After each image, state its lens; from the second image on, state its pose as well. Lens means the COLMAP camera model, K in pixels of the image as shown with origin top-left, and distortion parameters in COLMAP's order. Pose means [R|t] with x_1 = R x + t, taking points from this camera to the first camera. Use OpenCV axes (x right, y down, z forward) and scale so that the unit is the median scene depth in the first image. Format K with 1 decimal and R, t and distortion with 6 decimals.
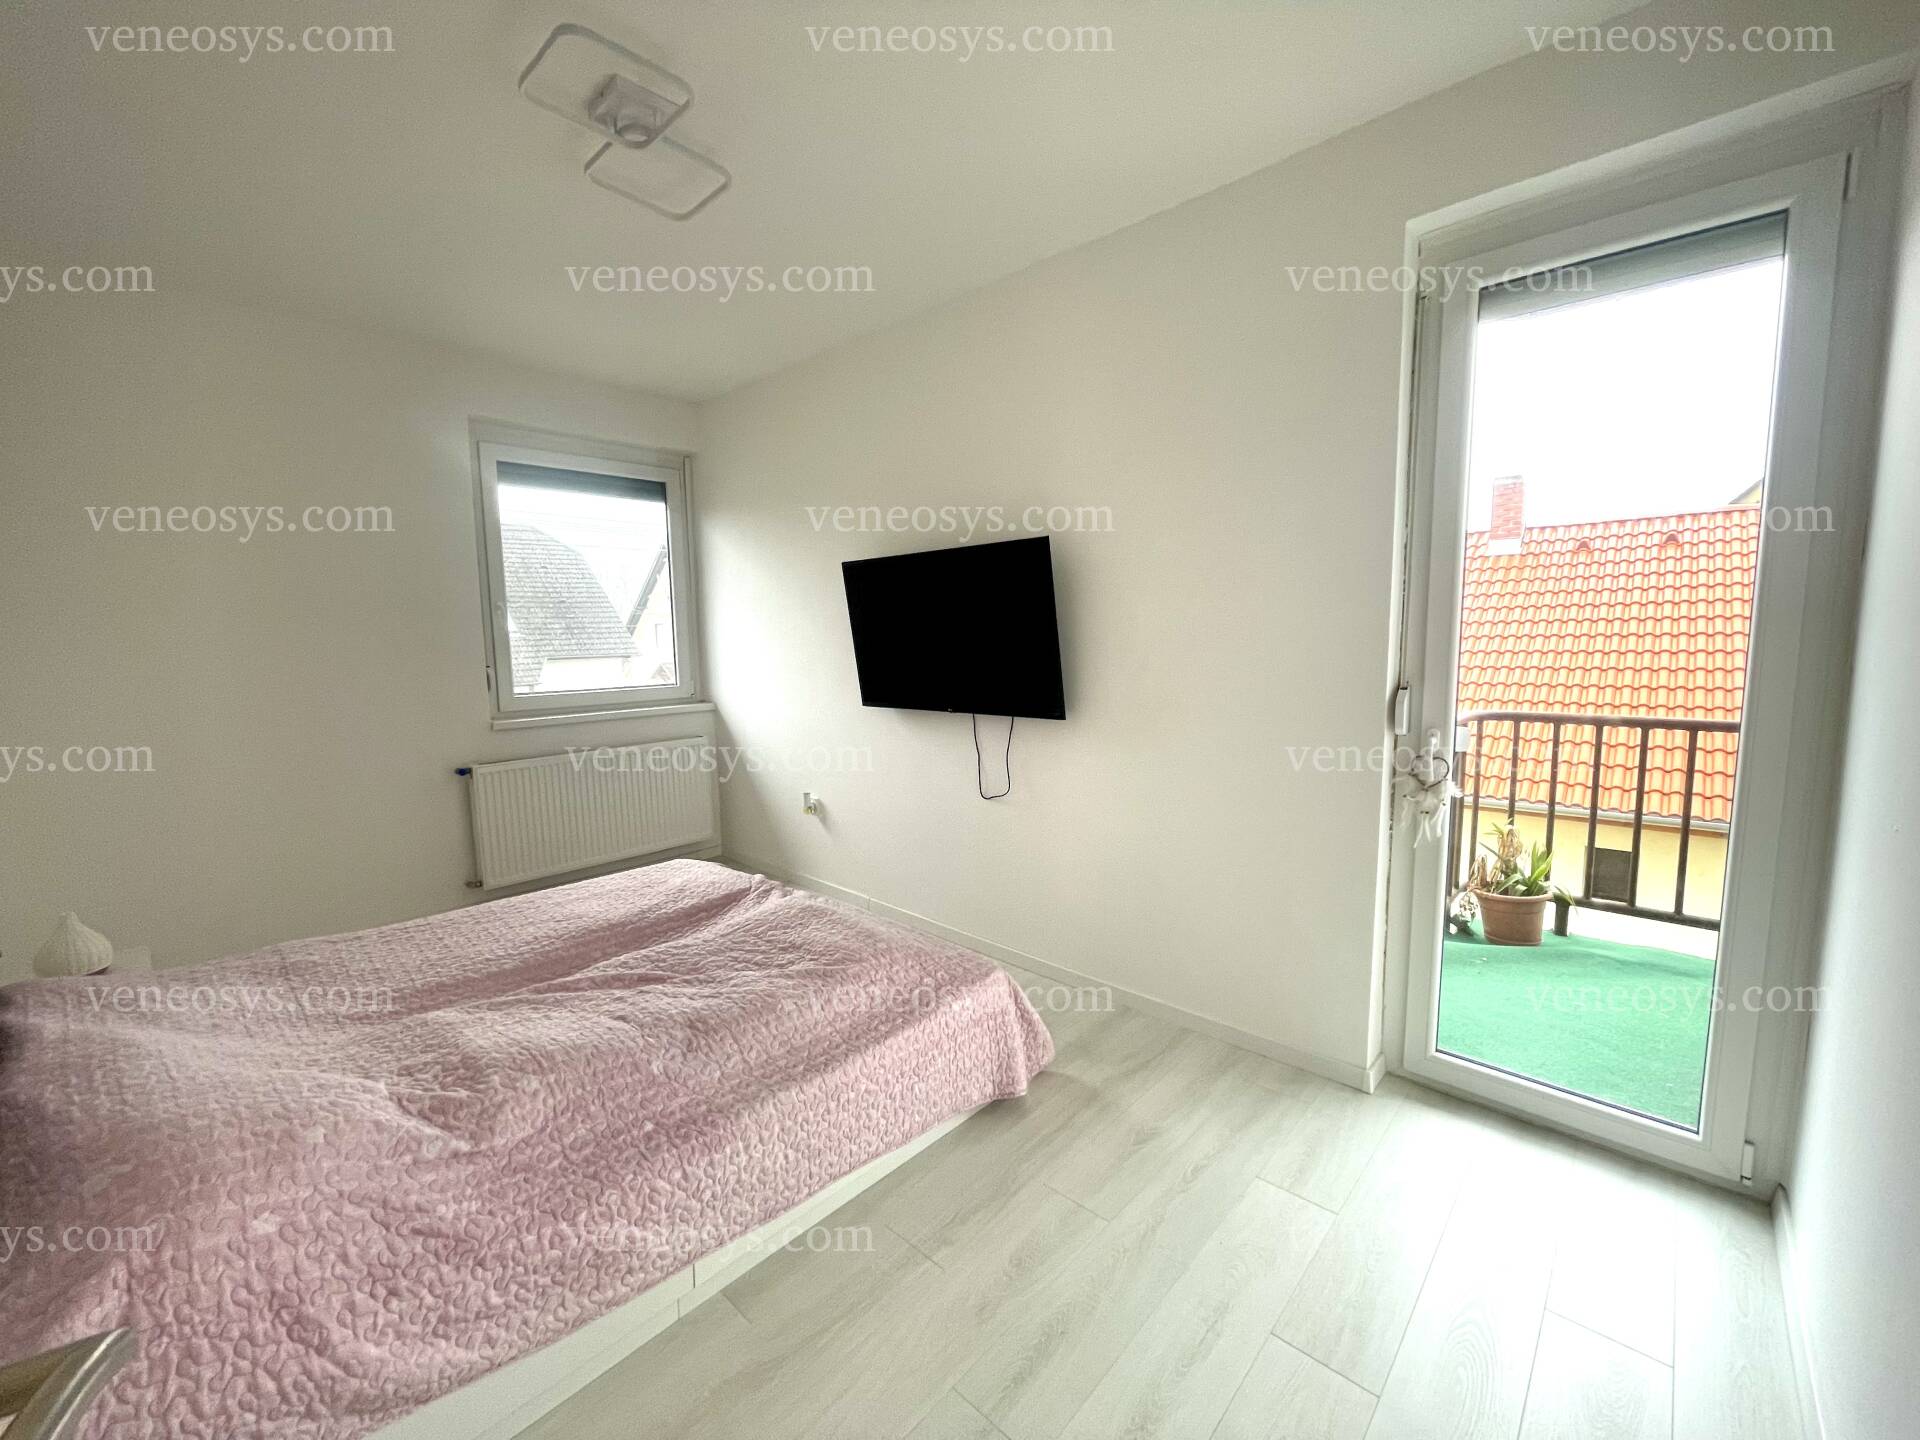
lens RADIAL K [[774.8, 0, 962.0], [0, 774.8, 720.3], [0, 0, 1]] dist [-0.002546, 0.000753]
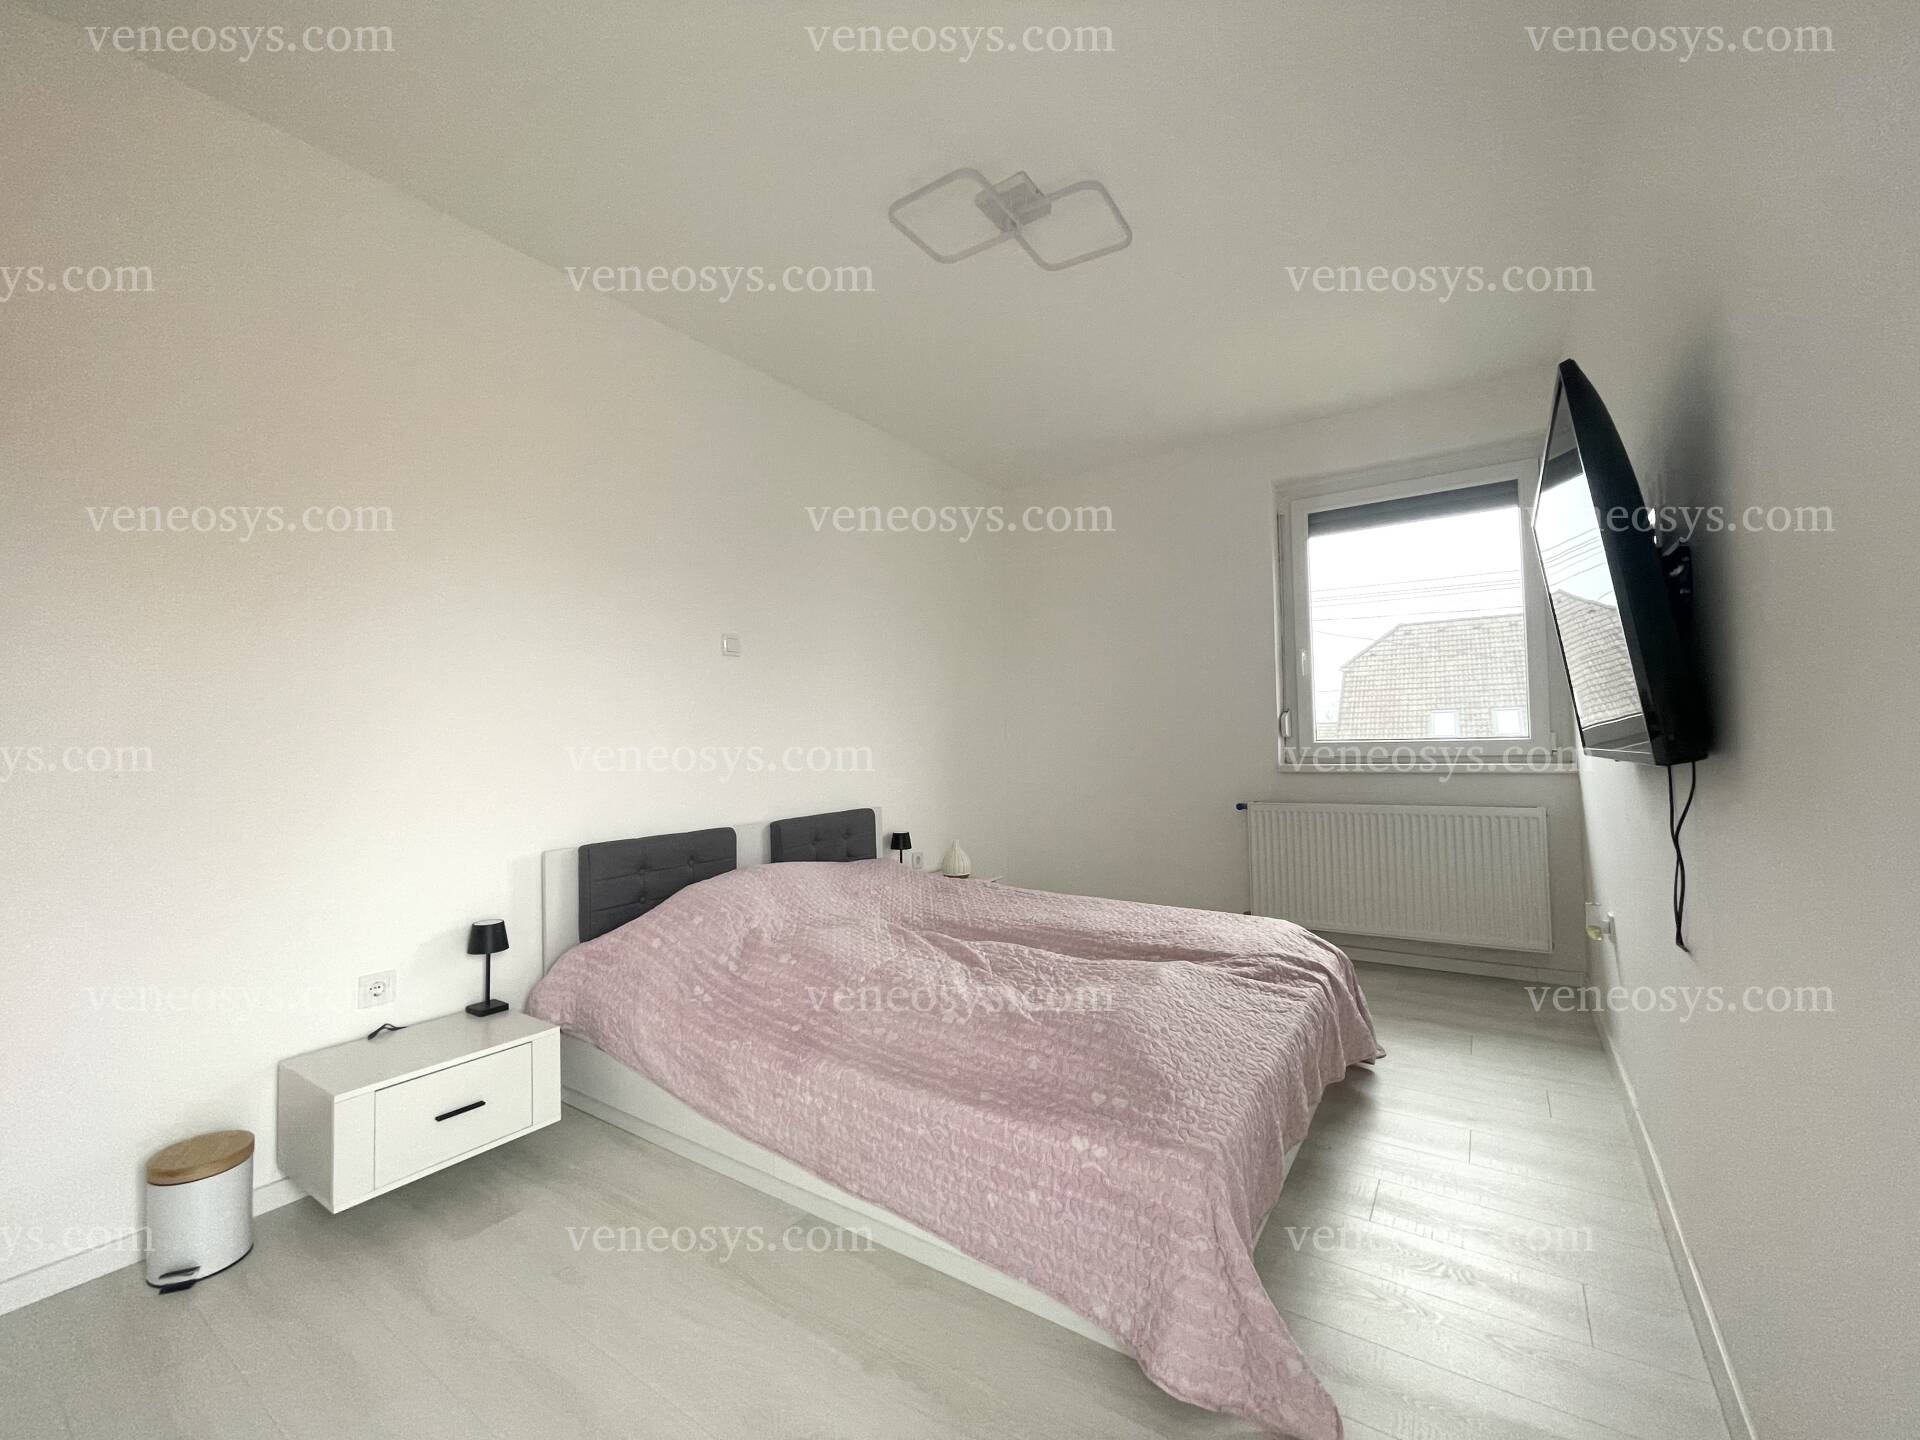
lens RADIAL K [[774.8, 0, 963.4], [0, 774.8, 722.6], [0, 0, 1]] dist [-0.002546, 0.000753]
pose [[0.146479, -0.018625, -0.989038, 0.663609], [-0.092217, 0.995212, -0.032399, 0.034858], [0.984906, 0.095952, 0.144060, 0.776332]]
